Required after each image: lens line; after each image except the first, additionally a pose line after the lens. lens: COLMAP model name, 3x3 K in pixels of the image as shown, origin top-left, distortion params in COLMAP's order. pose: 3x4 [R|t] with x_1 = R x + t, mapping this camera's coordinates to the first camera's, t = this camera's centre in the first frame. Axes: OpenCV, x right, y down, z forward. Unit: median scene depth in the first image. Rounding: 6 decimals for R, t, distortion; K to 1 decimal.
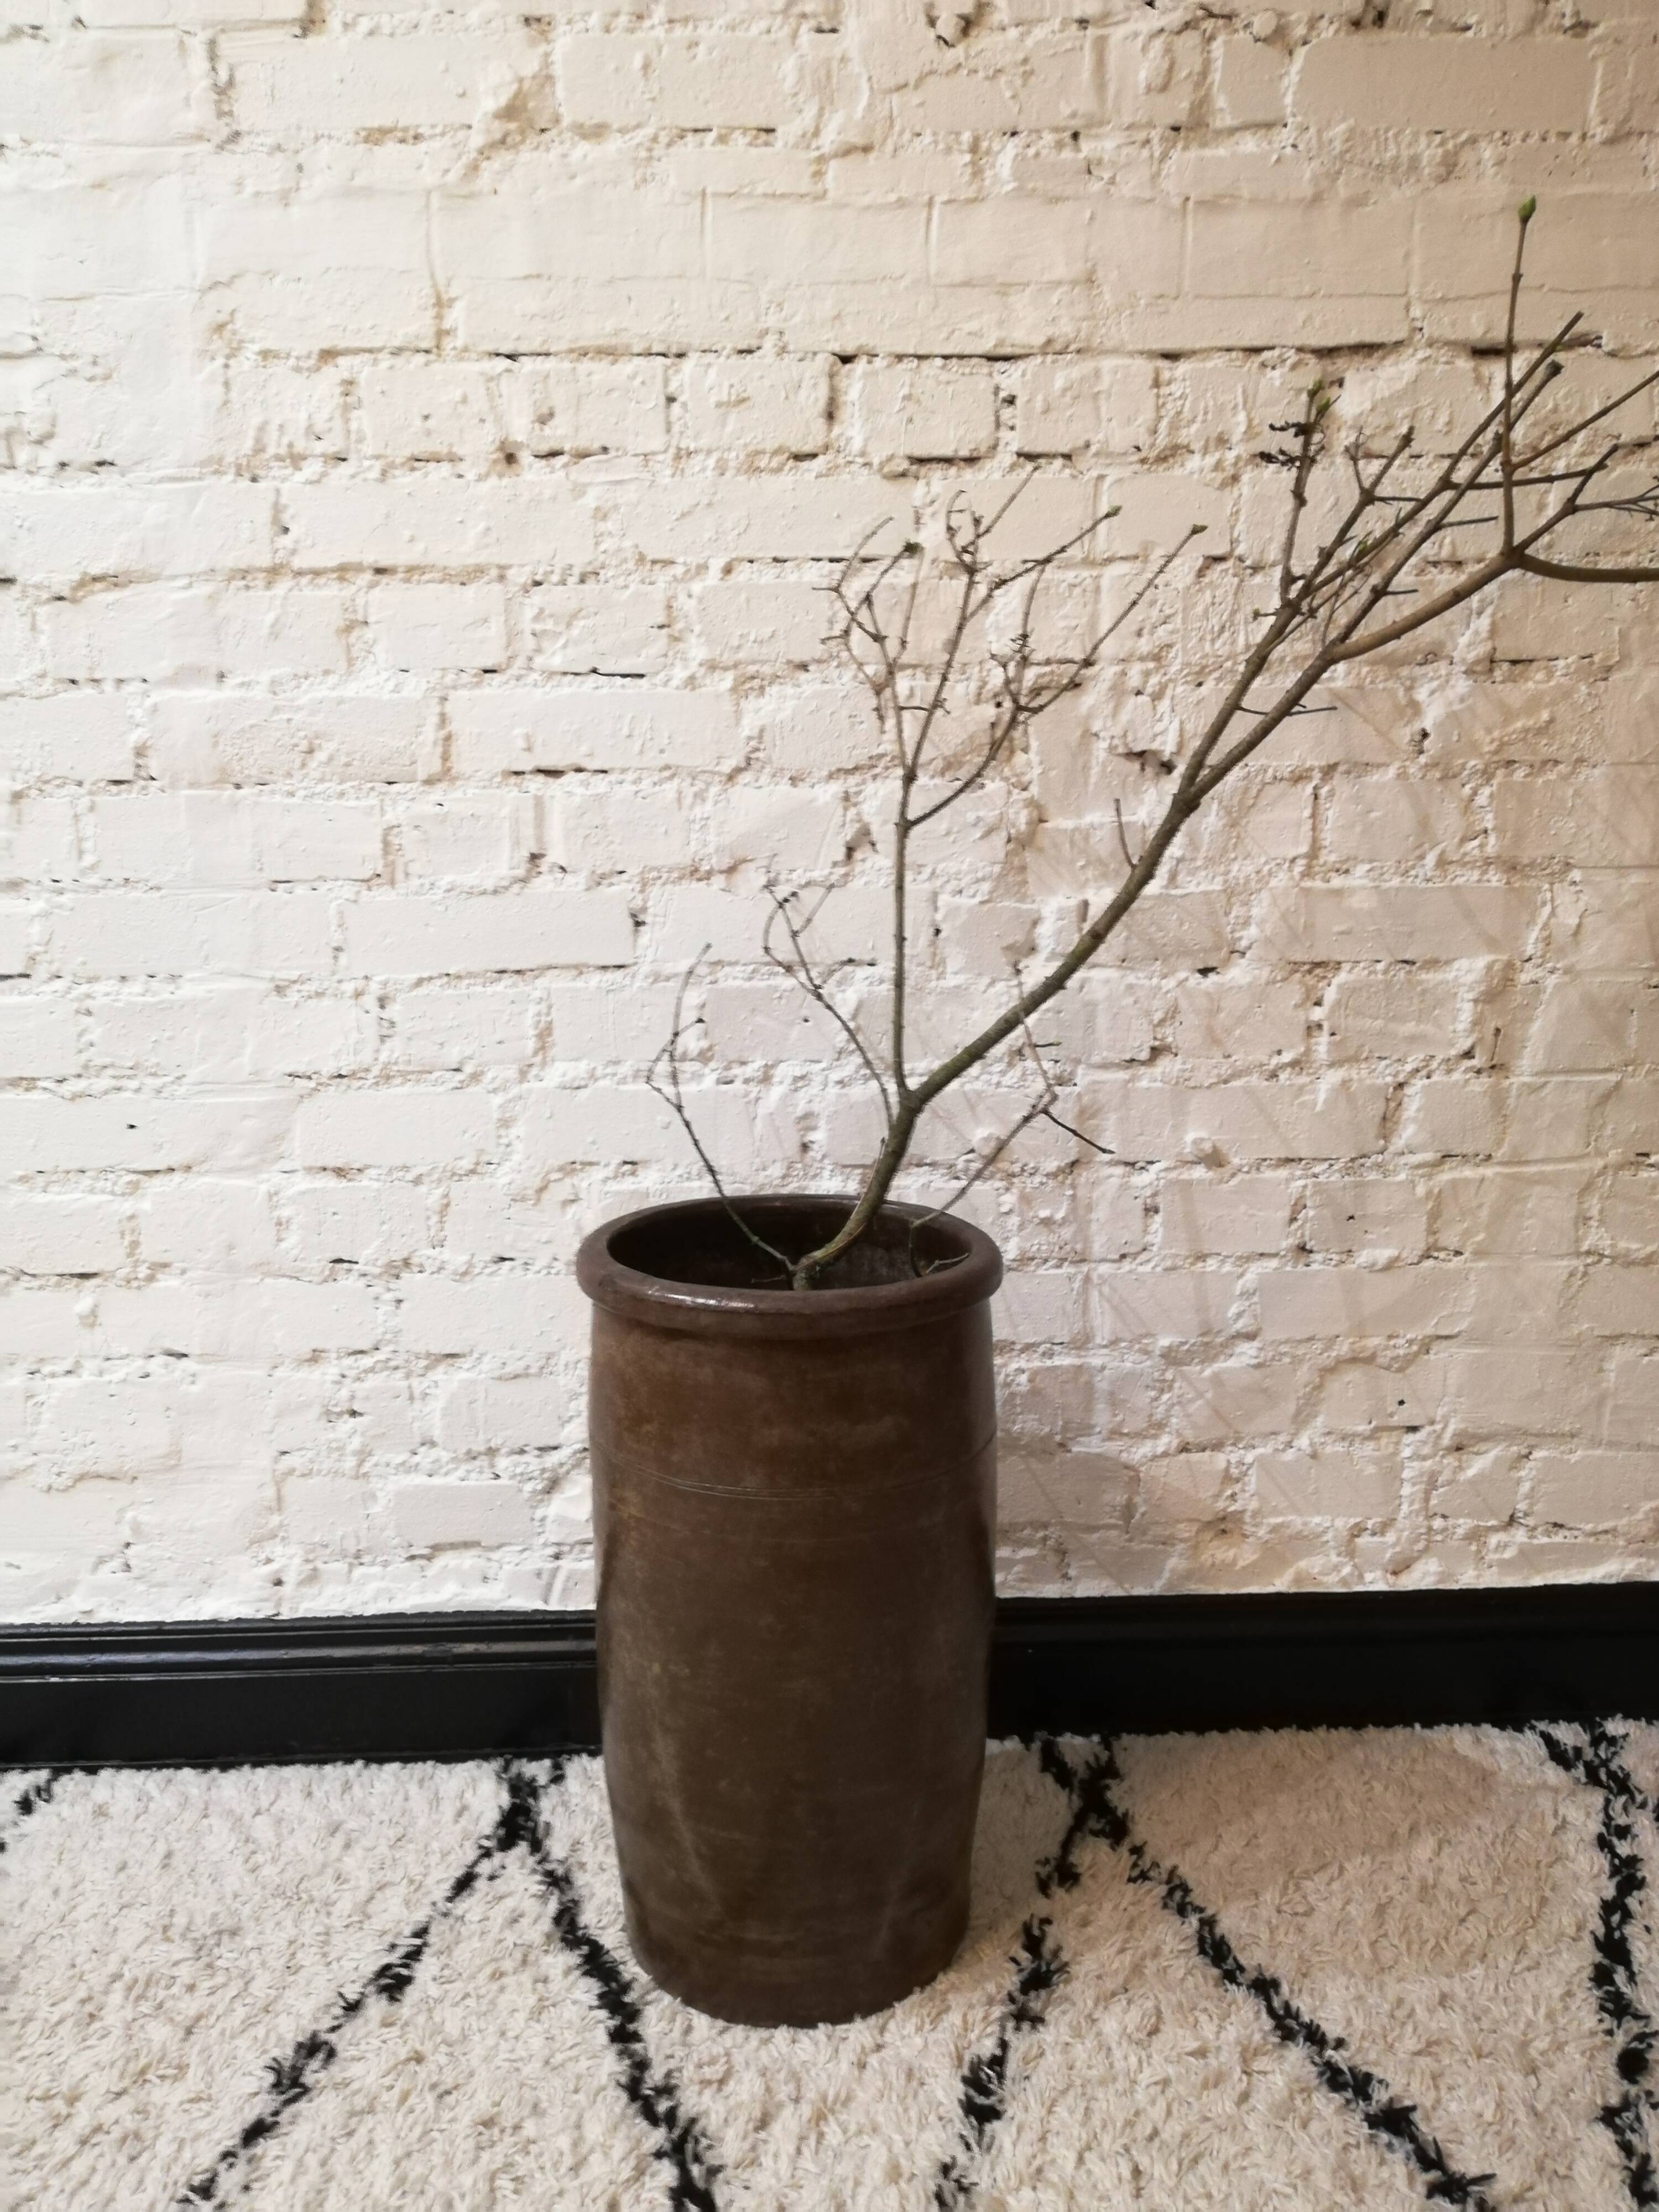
lens RADIAL K [[1785.6, 0, 796.7], [0, 1785.6, 1097.0], [0, 0, 1]] dist [0.057726, -0.089887]
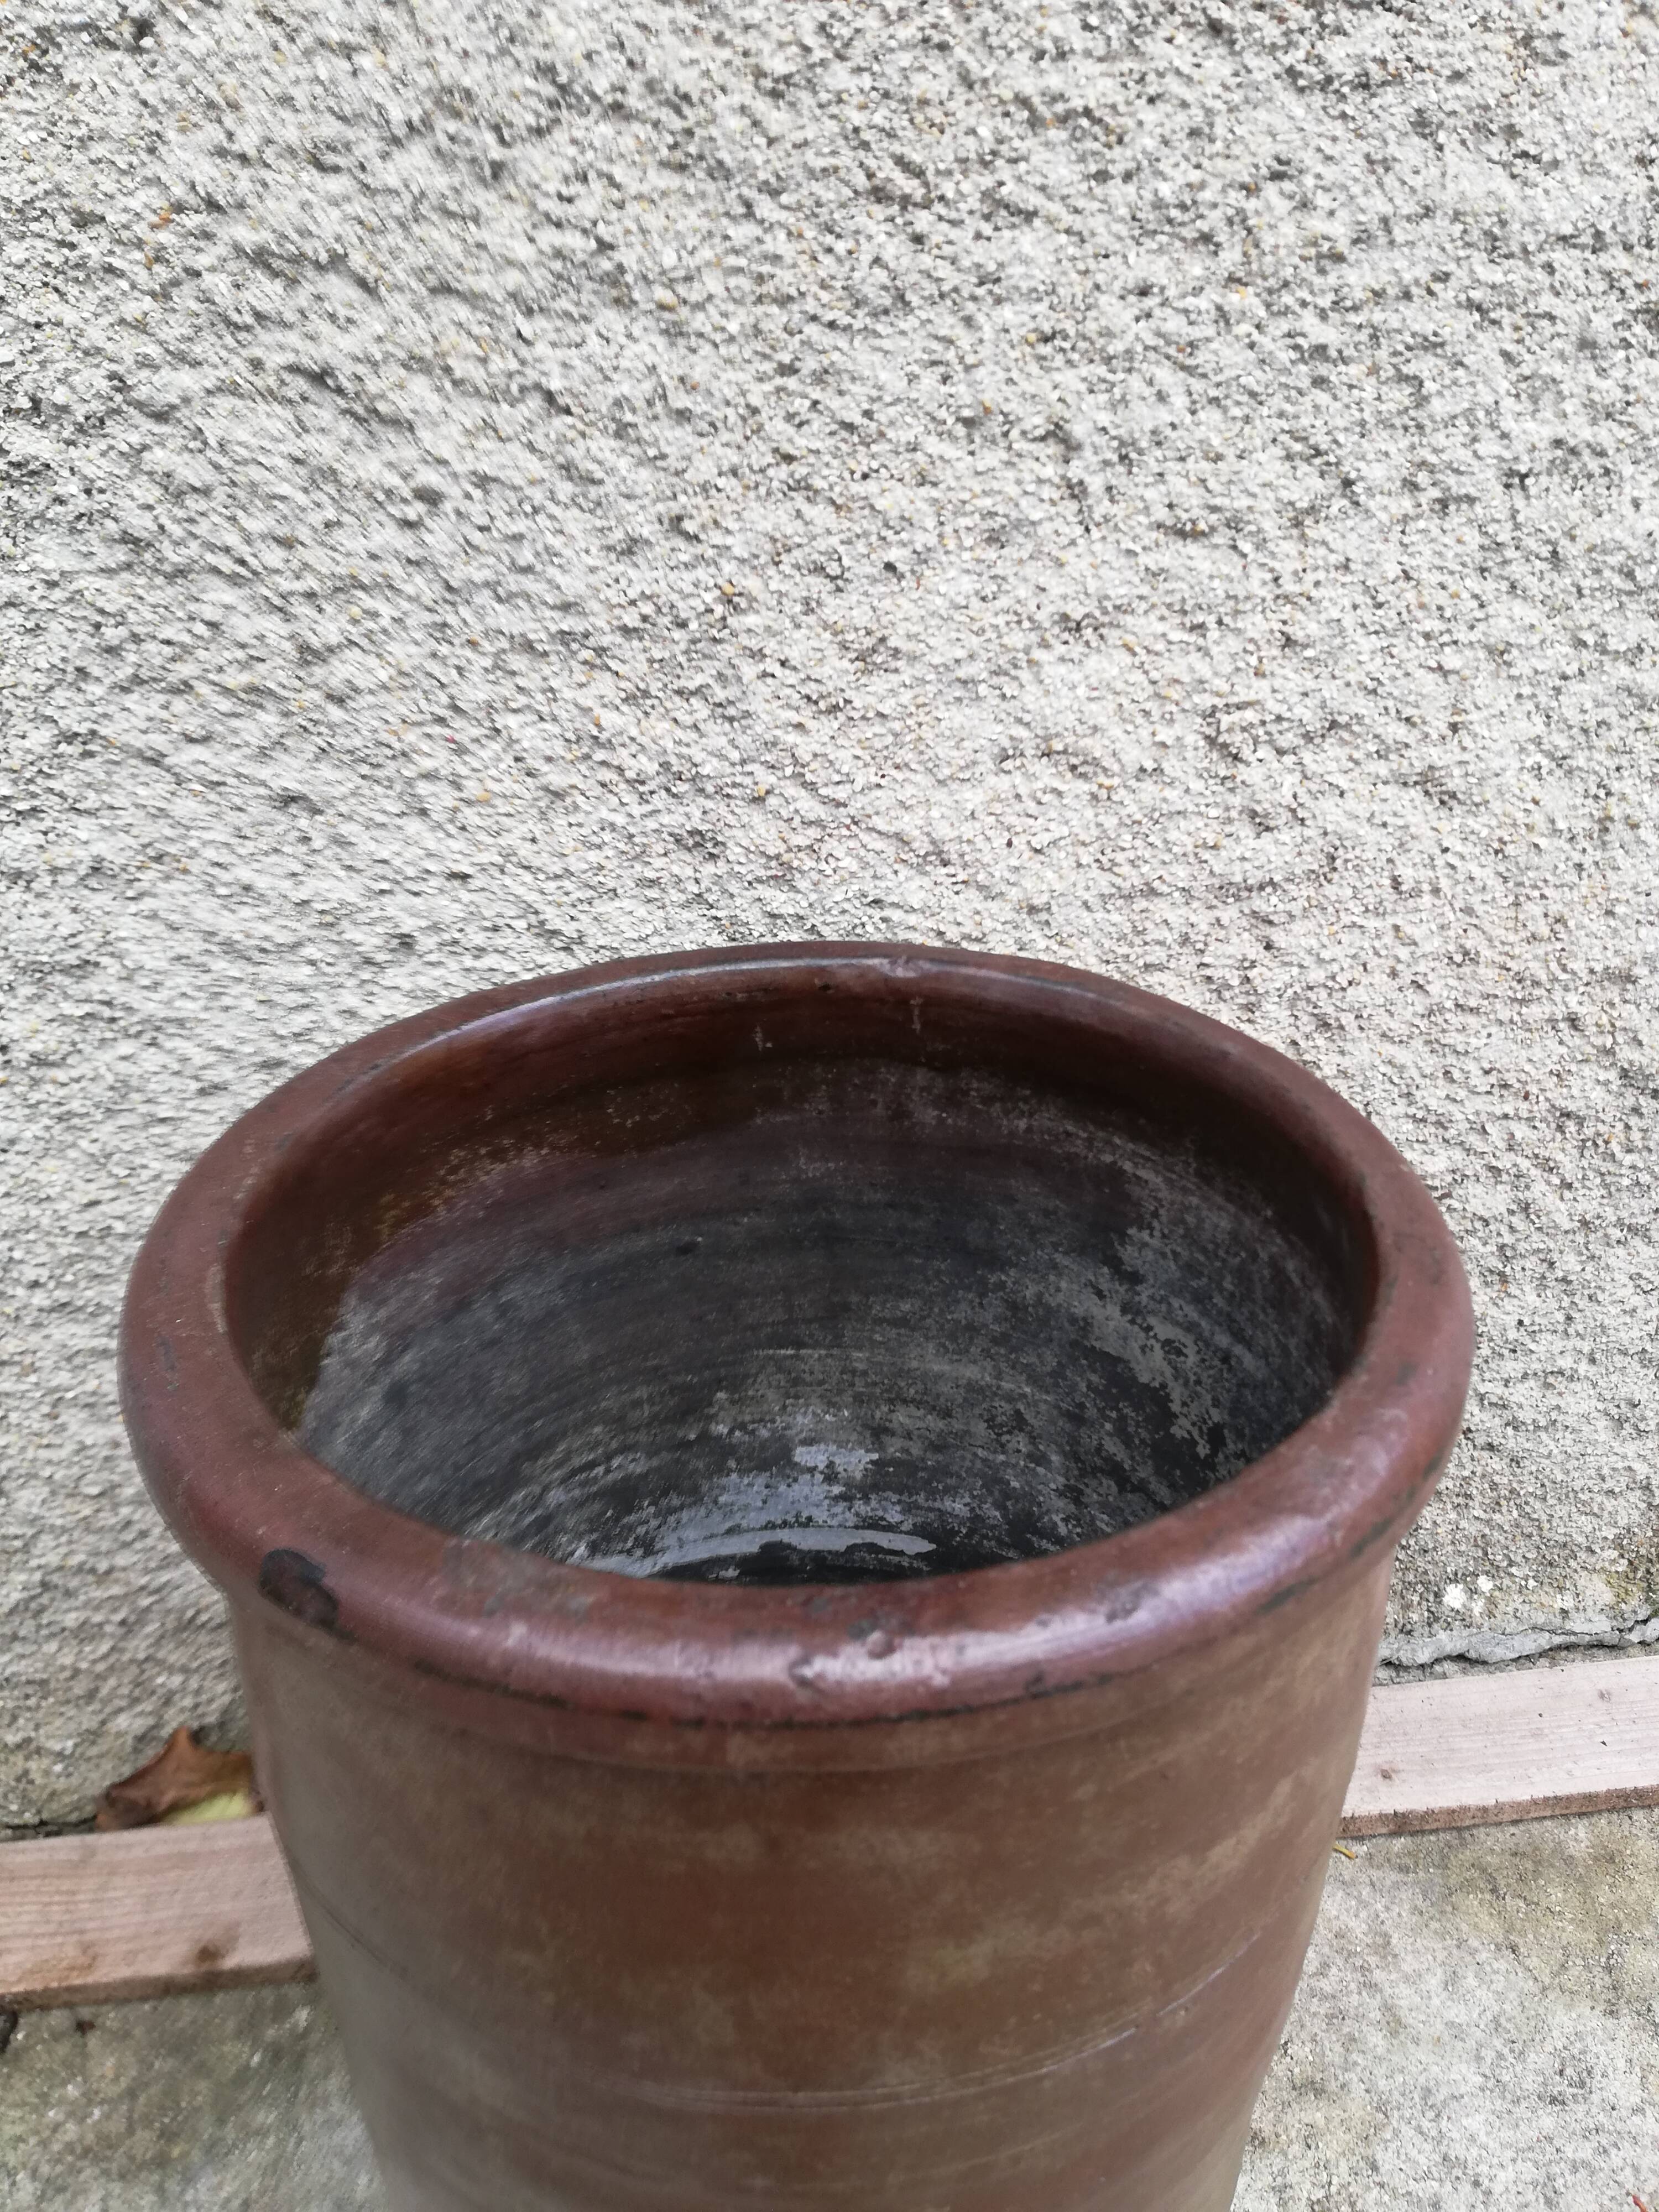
lens RADIAL K [[1741.7, 0, 834.9], [0, 1741.7, 1119.9], [0, 0, 1]] dist [0.039899, -0.062693]
pose [[0.947866, -0.168404, 0.270537, -0.076178], [0.054044, 0.921611, 0.384334, -0.050926], [-0.314054, -0.349676, 0.882665, 0.611744]]
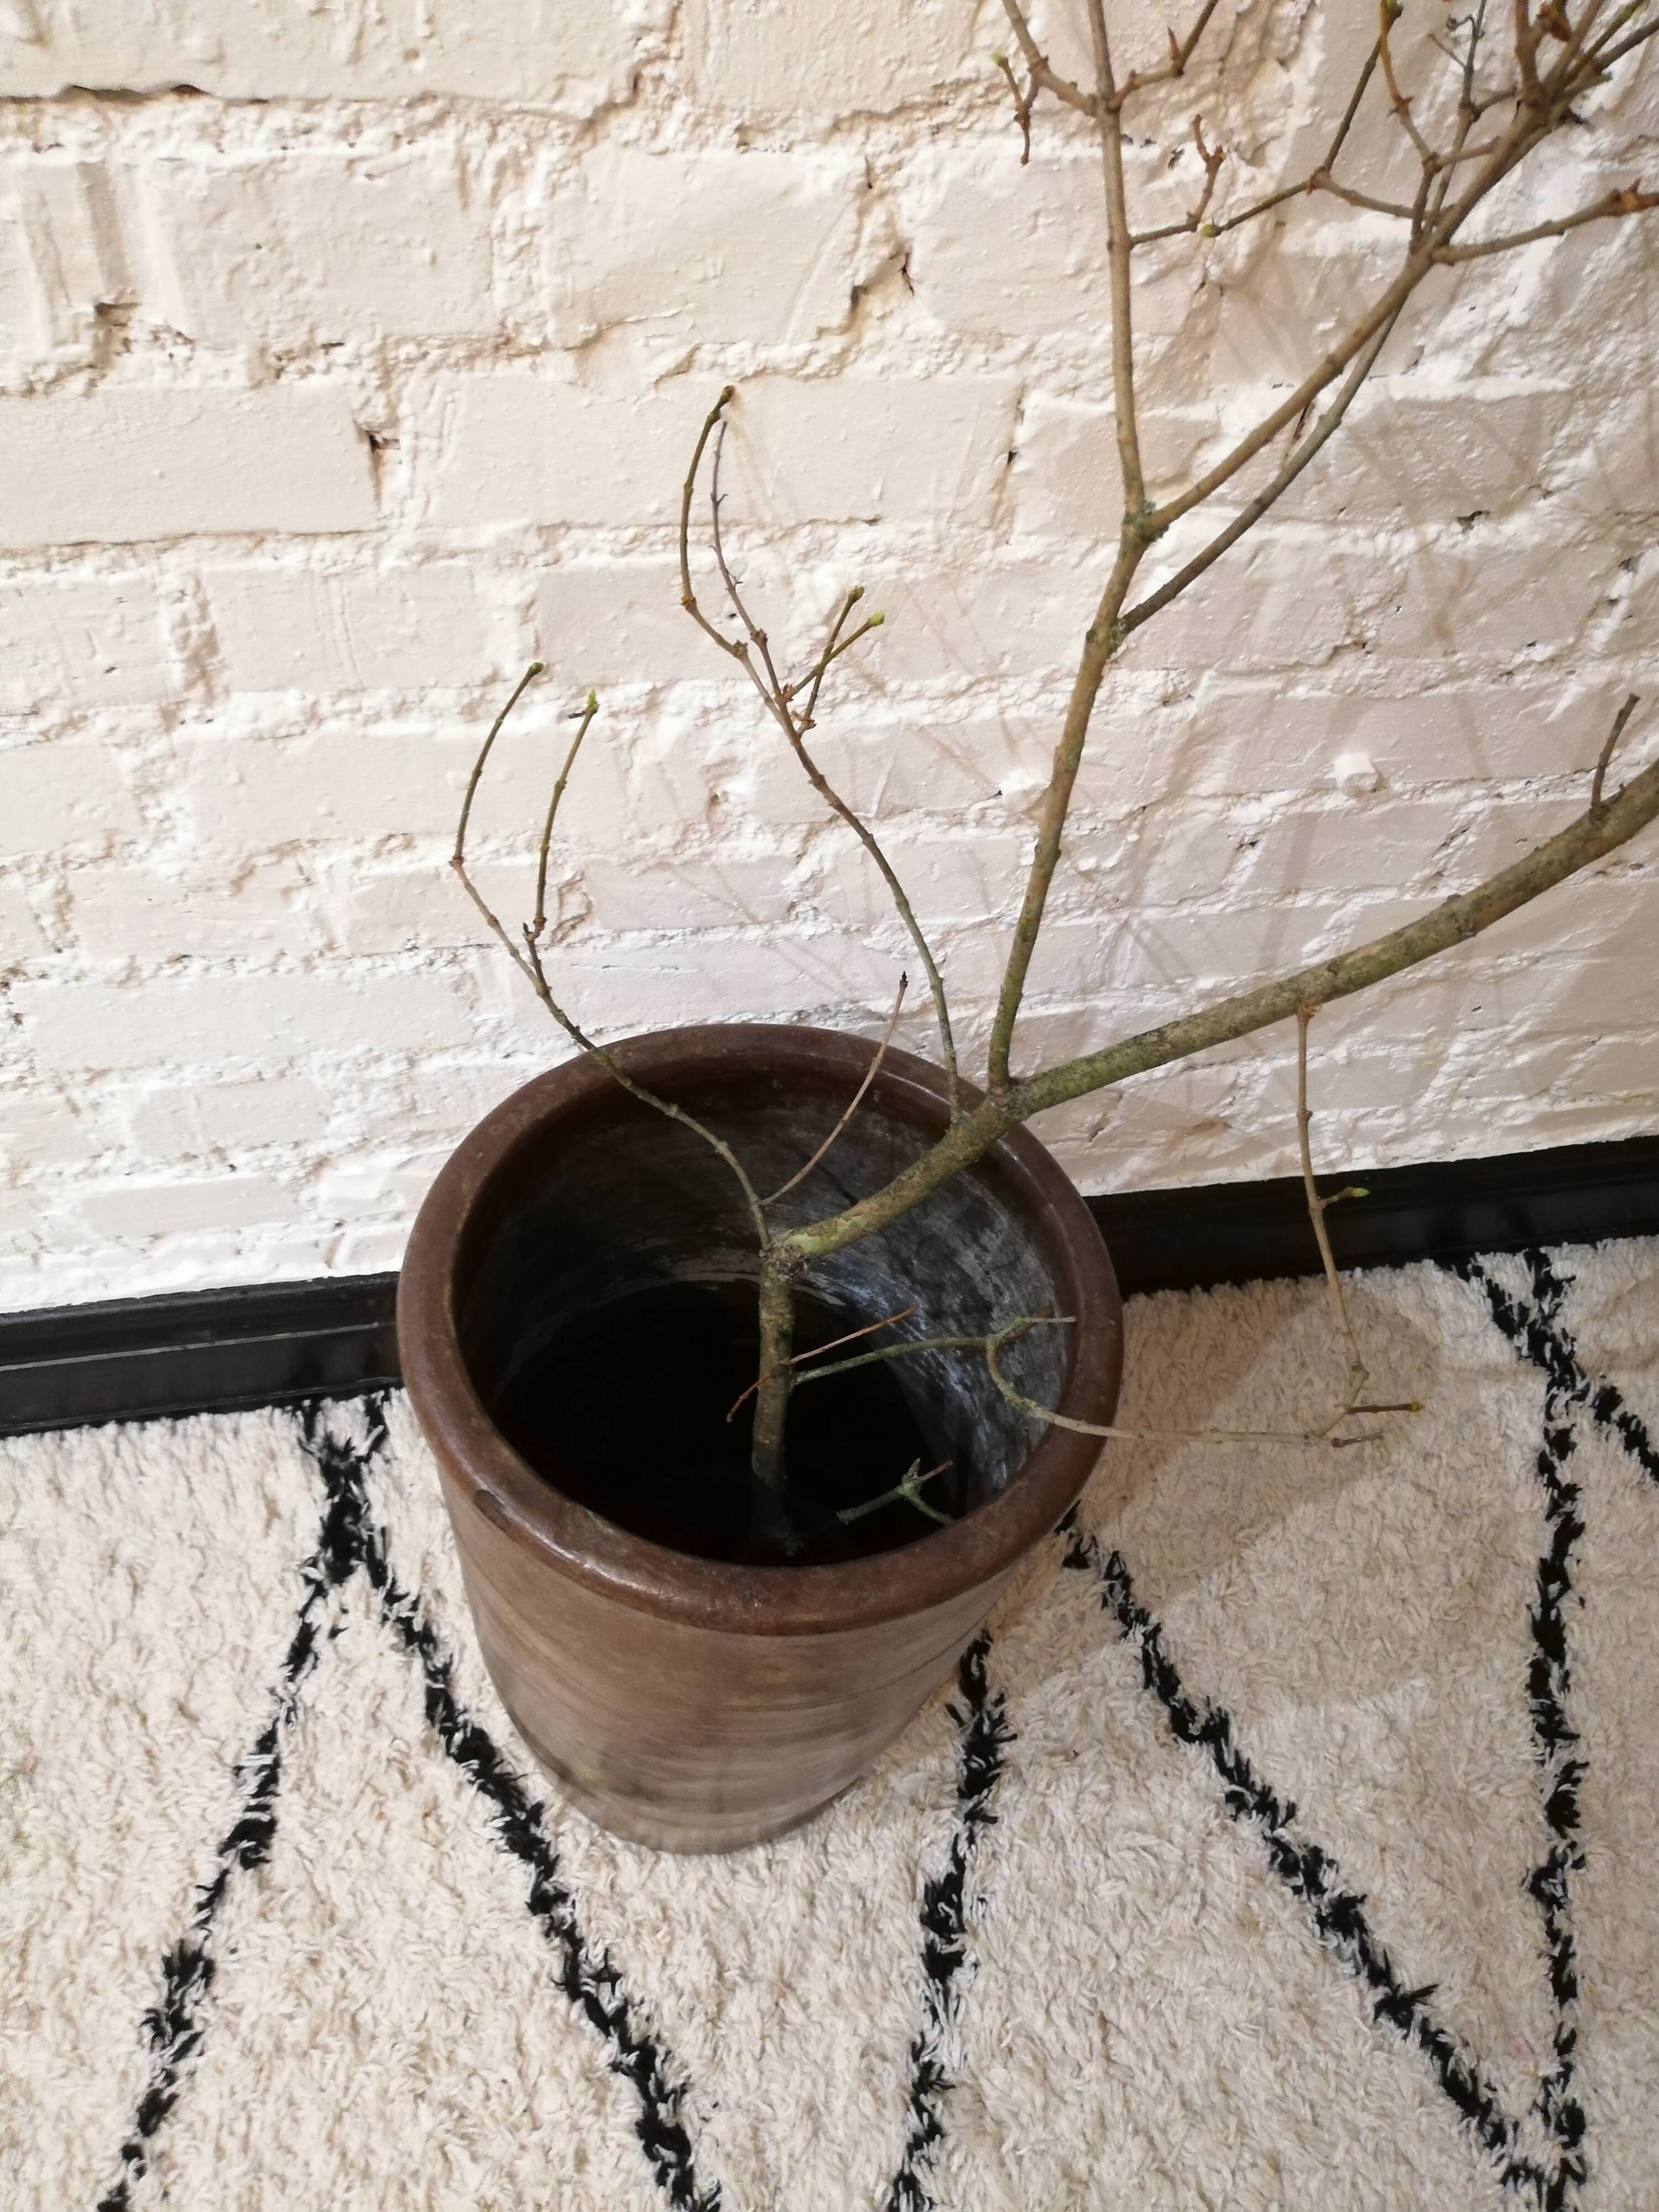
lens RADIAL K [[1715.5, 0, 828.6], [0, 1715.5, 1155.8], [0, 0, 1]] dist [0.038468, -0.064499]
pose [[0.976984, -0.083757, 0.196183, -0.079746], [-0.088846, 0.676345, 0.731207, -0.308814], [-0.193931, -0.731807, 0.653337, 0.570210]]
